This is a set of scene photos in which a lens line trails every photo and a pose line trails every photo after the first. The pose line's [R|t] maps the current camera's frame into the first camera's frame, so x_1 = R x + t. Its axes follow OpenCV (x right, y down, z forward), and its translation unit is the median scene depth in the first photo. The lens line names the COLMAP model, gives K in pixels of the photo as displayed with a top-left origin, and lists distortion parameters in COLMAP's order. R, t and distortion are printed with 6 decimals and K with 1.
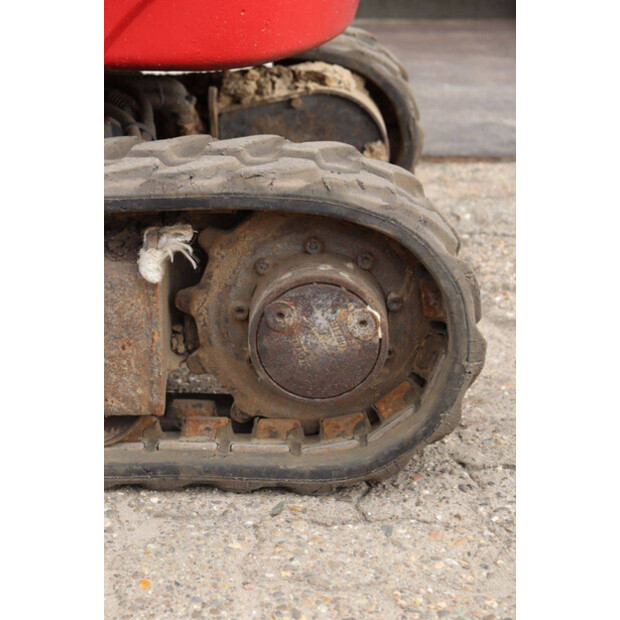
lens RADIAL K [[1261.2, 0, 310.0], [0, 1261.2, 310.0], [0, 0, 1]] dist [0.246318, 0.055491]
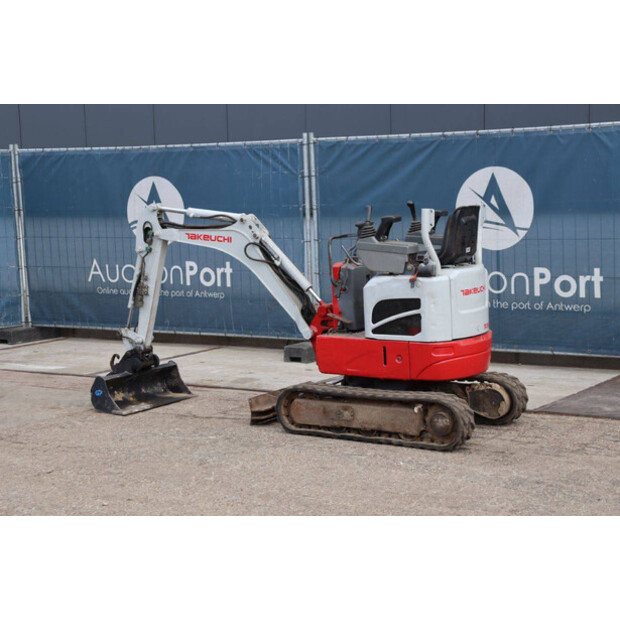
lens RADIAL K [[1217.3, 0, 310.0], [0, 1217.3, 310.0], [0, 0, 1]] dist [0.325573, 0.064891]
pose [[0.842545, 0.021935, -0.538180, 2.628990], [-0.153362, 0.967583, -0.200659, 0.766556], [0.516332, 0.251600, 0.818596, -4.294335]]
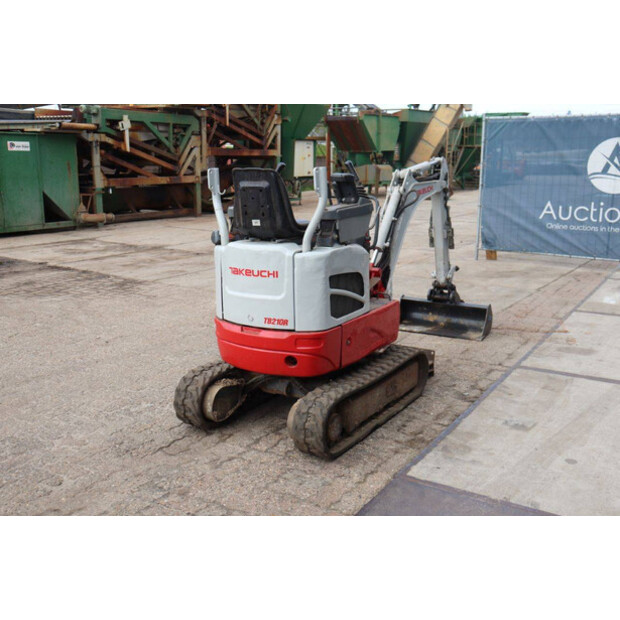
lens RADIAL K [[660.1, 0, 310.0], [0, 660.1, 310.0], [0, 0, 1]] dist [-0.016838, 0.001669]
pose [[-0.521487, 0.183728, -0.833243, 2.191741], [-0.297388, 0.876173, 0.379316, -1.641495], [0.799757, 0.445605, -0.402275, 2.448886]]
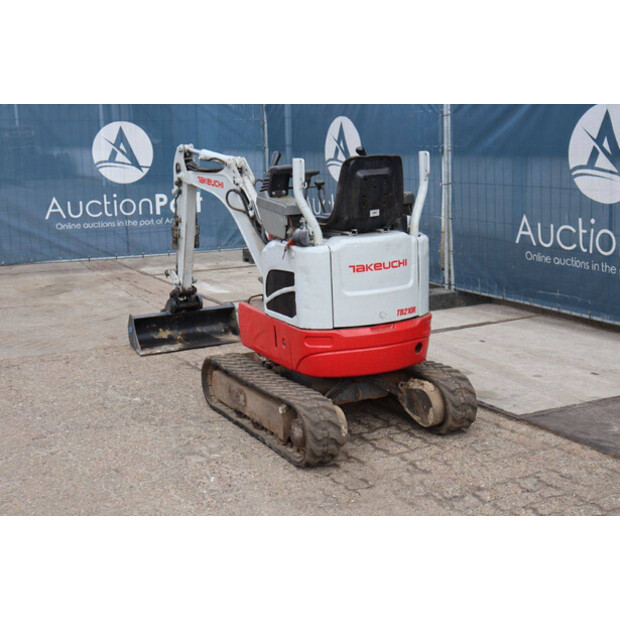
lens RADIAL K [[889.7, 0, 310.0], [0, 889.7, 310.0], [0, 0, 1]] dist [0.098866, -0.000735]
pose [[0.480423, 0.148159, -0.864432, 2.891511], [-0.279200, 0.960187, 0.009400, -0.473989], [0.831409, 0.236834, 0.502662, -0.802642]]
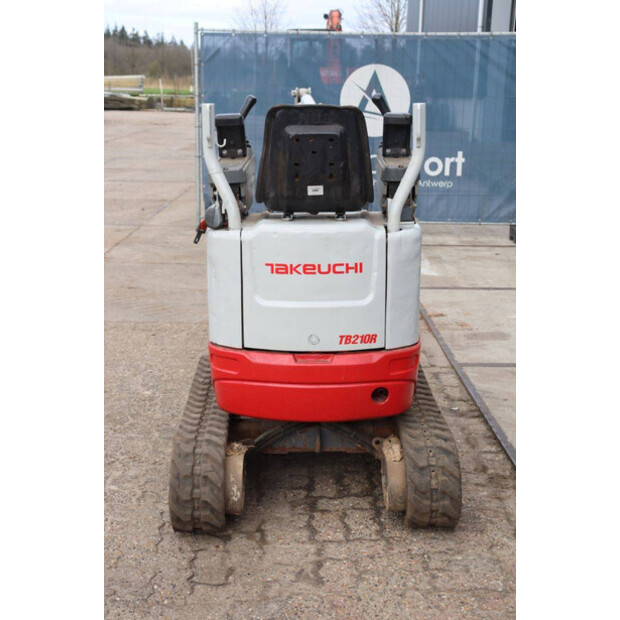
lens RADIAL K [[943.4, 0, 310.0], [0, 943.4, 310.0], [0, 0, 1]] dist [0.127386, 0.014165]
pose [[0.030269, 0.216417, -0.975832, 2.485142], [-0.358870, 0.913538, 0.191470, -1.051568], [0.932897, 0.344401, 0.105317, 0.867384]]
